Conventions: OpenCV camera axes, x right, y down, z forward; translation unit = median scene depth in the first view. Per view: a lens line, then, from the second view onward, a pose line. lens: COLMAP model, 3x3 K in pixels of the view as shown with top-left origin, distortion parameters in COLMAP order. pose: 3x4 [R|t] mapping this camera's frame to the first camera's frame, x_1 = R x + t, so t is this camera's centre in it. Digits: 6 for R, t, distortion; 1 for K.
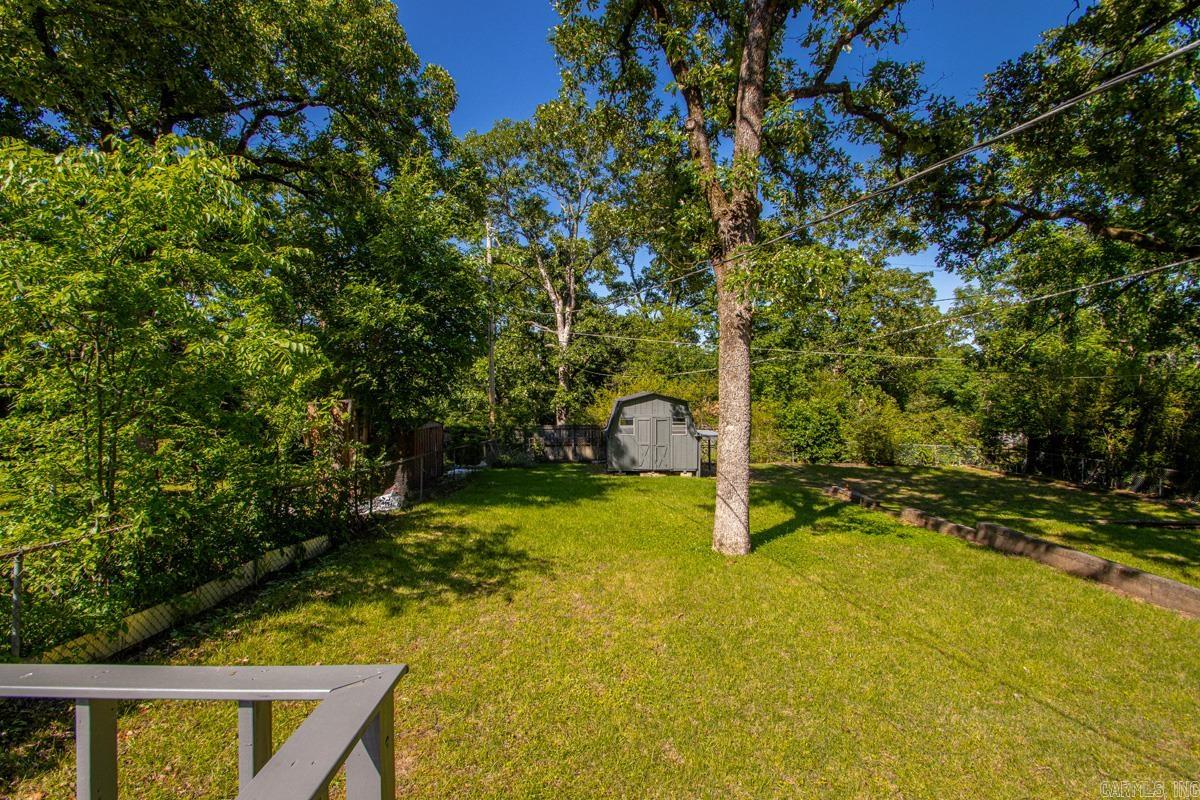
lens RADIAL K [[575.6, 0, 568.4], [0, 575.6, 401.9], [0, 0, 1]] dist [-0.000948, -0.002780]
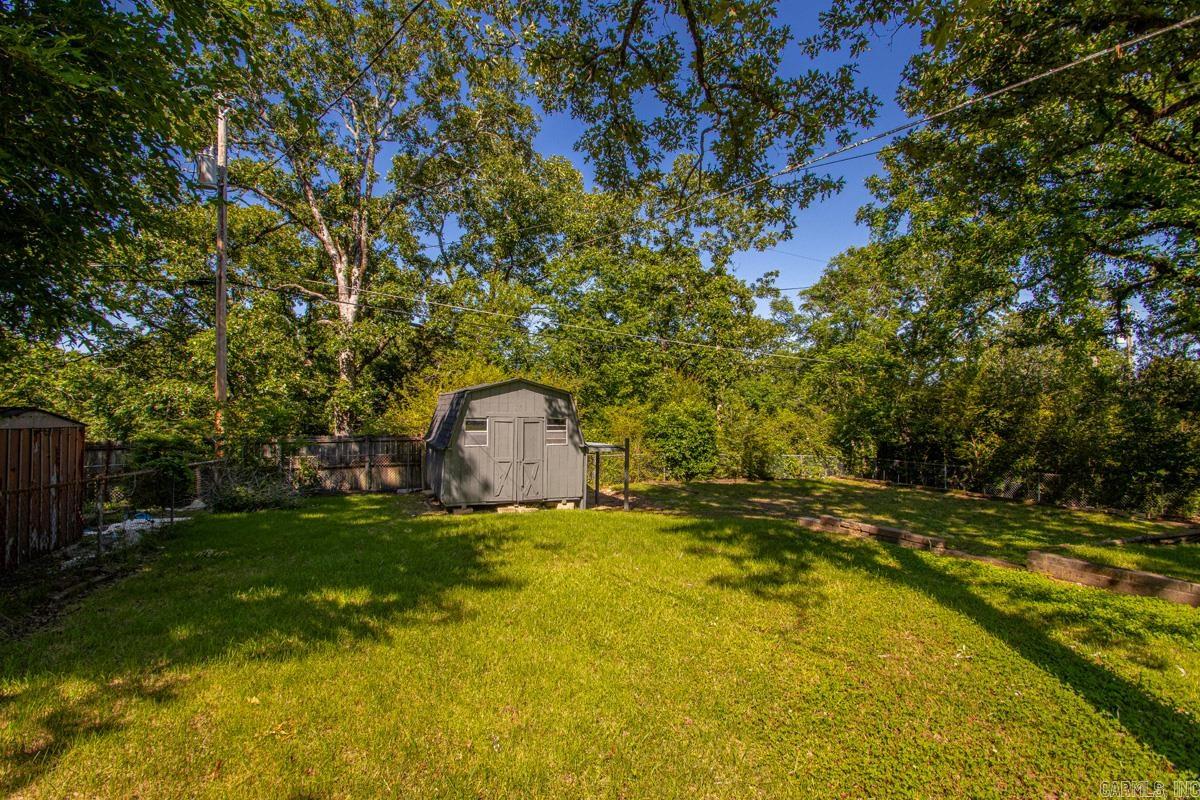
lens RADIAL K [[575.6, 0, 598.1], [0, 575.6, 402.7], [0, 0, 1]] dist [-0.000948, -0.002780]
pose [[0.905999, 0.019319, 0.422840, -0.033007], [-0.005460, 0.999408, -0.033962, 0.025685], [-0.423245, 0.028461, 0.905568, 0.318572]]
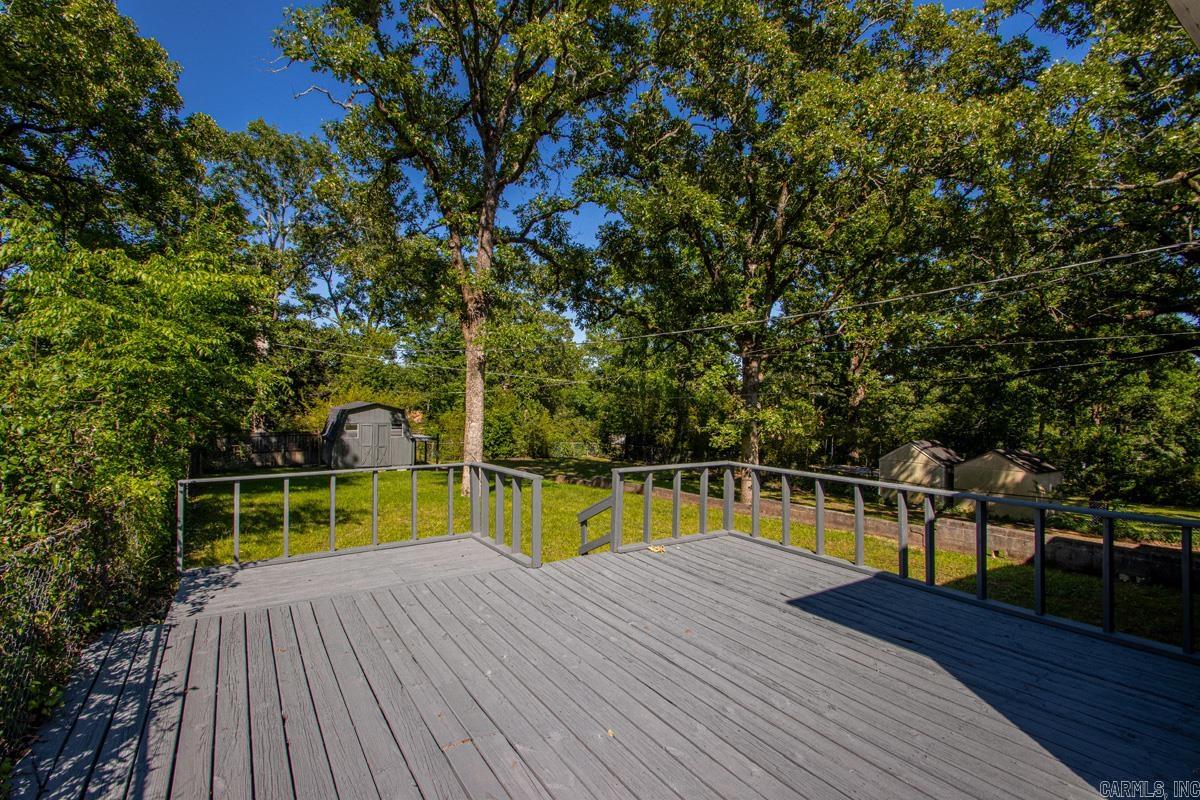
lens RADIAL K [[575.6, 0, 596.5], [0, 575.6, 401.8], [0, 0, 1]] dist [-0.000948, -0.002780]
pose [[0.820414, 0.015915, 0.571549, -0.130299], [-0.004889, 0.999771, -0.020822, 0.004006], [-0.571749, 0.014289, 0.820304, -0.202415]]
